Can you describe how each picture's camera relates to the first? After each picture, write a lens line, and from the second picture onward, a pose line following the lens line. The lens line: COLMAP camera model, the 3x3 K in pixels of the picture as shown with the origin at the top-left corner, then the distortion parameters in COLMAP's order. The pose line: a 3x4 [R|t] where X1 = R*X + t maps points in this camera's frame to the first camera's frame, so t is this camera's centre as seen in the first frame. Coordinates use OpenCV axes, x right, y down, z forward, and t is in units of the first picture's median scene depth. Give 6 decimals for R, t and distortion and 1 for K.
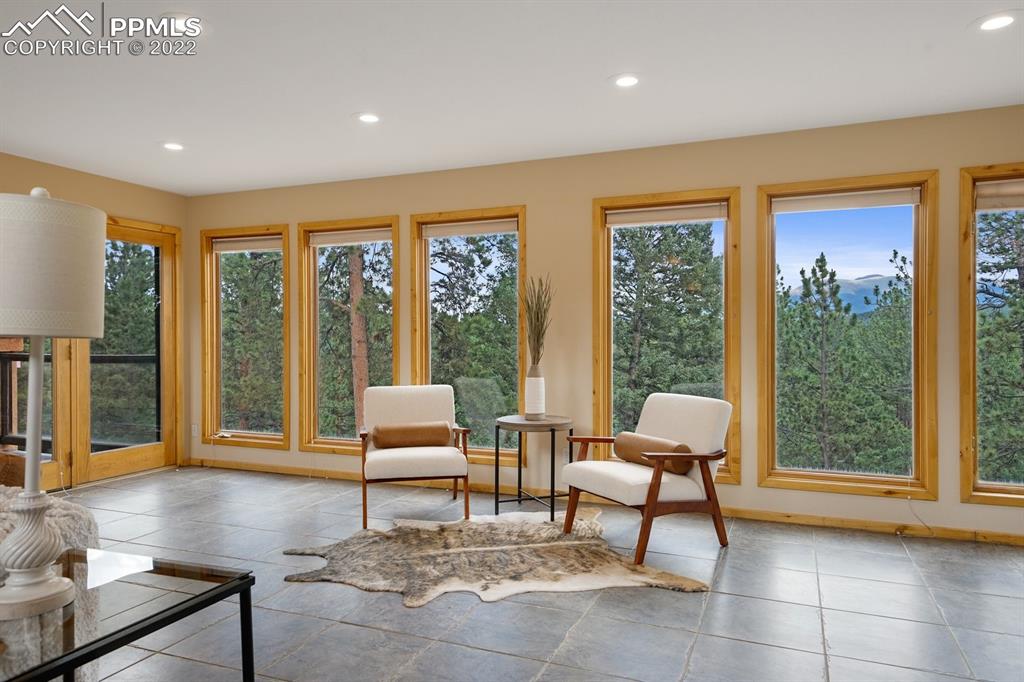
lens RADIAL K [[671.6, 0, 520.5], [0, 671.6, 343.1], [0, 0, 1]] dist [0.024214, 0.000537]
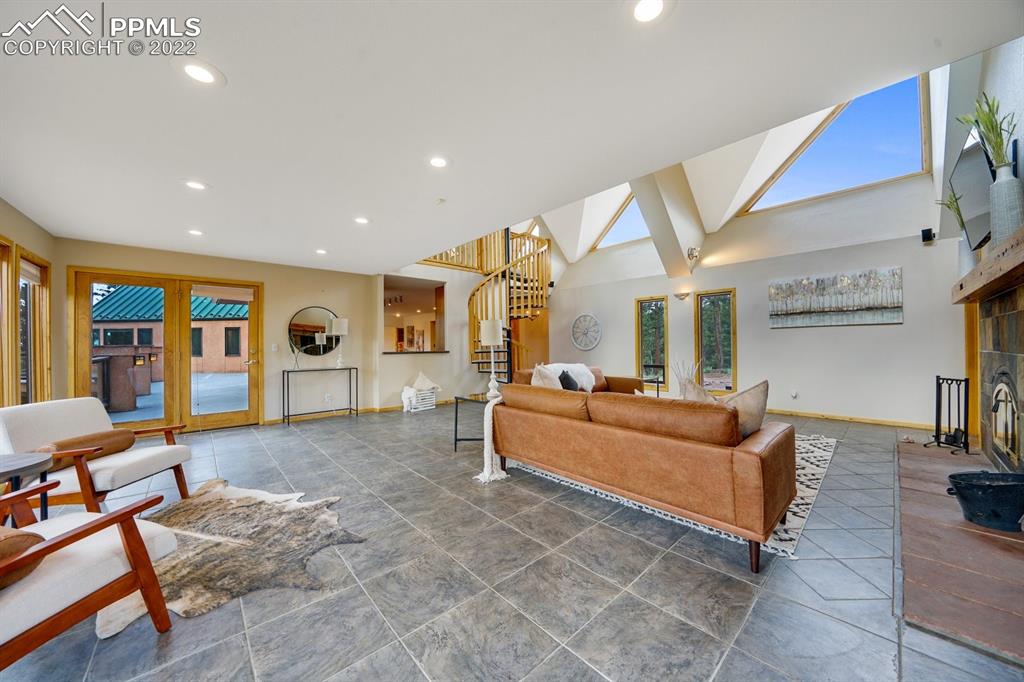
lens RADIAL K [[355.8, 0, 516.0], [0, 355.8, 343.5], [0, 0, 1]] dist [-0.000344, -0.000007]
pose [[-0.905691, 0.015204, 0.423665, -0.865734], [0.017530, 0.999845, 0.001592, -0.009662], [-0.423575, 0.008869, -0.905818, 1.440898]]
